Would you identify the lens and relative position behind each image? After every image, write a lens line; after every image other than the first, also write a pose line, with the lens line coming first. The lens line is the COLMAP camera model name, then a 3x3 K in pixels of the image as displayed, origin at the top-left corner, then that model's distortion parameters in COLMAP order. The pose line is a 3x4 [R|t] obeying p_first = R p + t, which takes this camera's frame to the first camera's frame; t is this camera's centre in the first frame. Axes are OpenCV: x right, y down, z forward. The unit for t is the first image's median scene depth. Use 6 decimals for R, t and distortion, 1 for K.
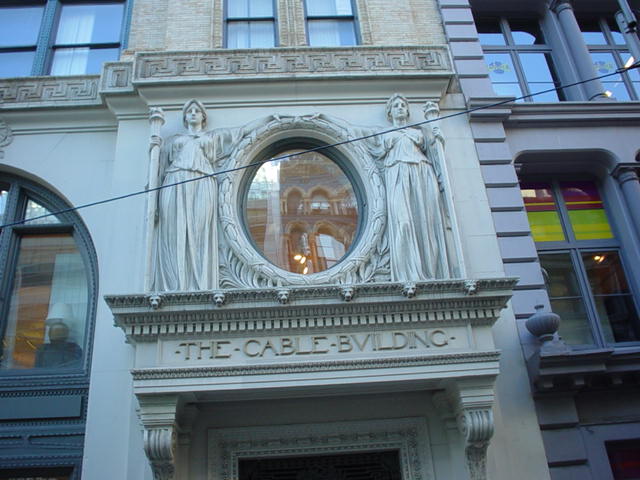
lens RADIAL K [[630.1, 0, 320.0], [0, 630.1, 240.0], [0, 0, 1]] dist [-0.095246, 0.021178]
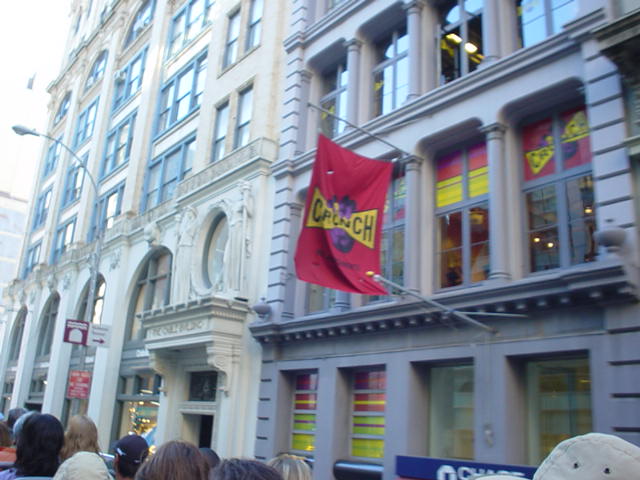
lens RADIAL K [[630.1, 0, 320.0], [0, 630.1, 240.0], [0, 0, 1]] dist [-0.095246, 0.021178]
pose [[0.589527, -0.135885, -0.796237, 2.124183], [0.295099, 0.953841, 0.055707, -0.124462], [0.751914, -0.267809, 0.602414, 0.036029]]
